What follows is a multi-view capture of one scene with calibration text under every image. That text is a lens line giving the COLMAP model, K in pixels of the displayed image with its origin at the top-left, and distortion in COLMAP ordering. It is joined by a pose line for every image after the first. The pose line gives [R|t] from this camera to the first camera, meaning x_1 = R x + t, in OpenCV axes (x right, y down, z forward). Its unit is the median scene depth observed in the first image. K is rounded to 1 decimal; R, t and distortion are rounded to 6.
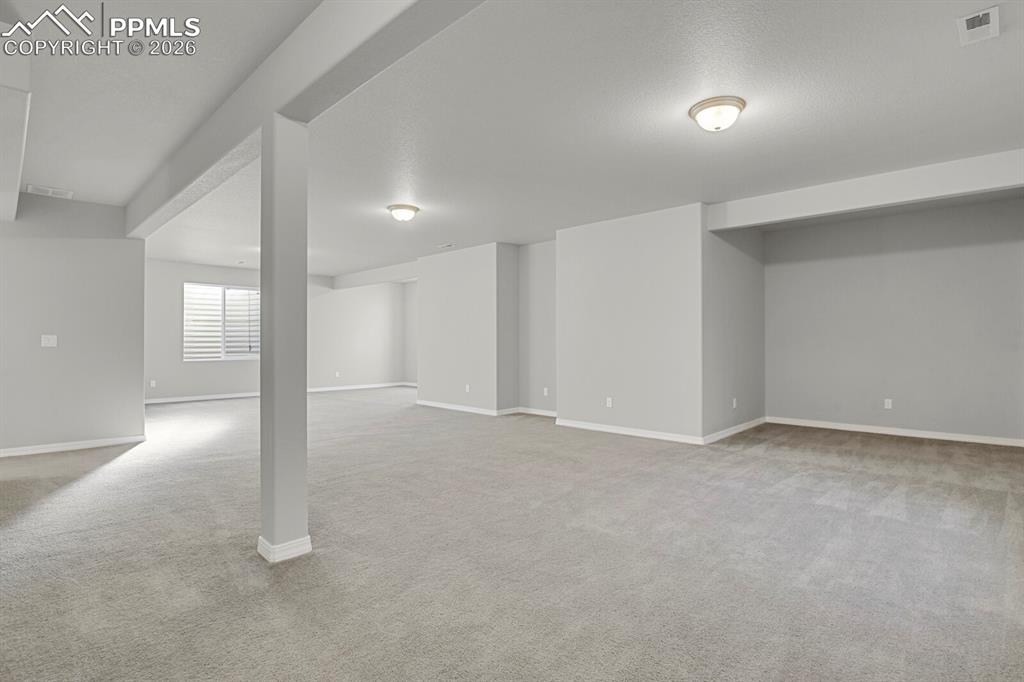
lens RADIAL K [[501.8, 0, 512.0], [0, 501.8, 341.0], [0, 0, 1]] dist [-0.024397, -0.000542]
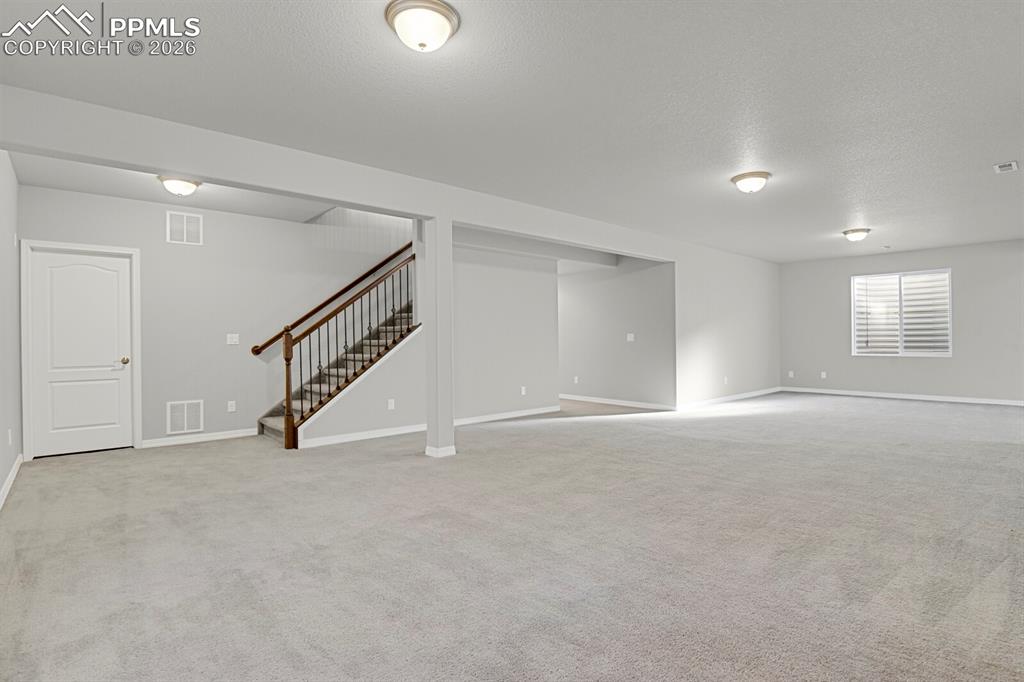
lens RADIAL K [[501.8, 0, 512.0], [0, 501.8, 341.0], [0, 0, 1]] dist [-0.024397, -0.000542]
pose [[-0.096067, 0.007995, -0.995343, 0.390849], [0.006982, 0.999949, 0.007358, -0.000379], [0.995350, -0.006243, -0.096118, 0.411955]]
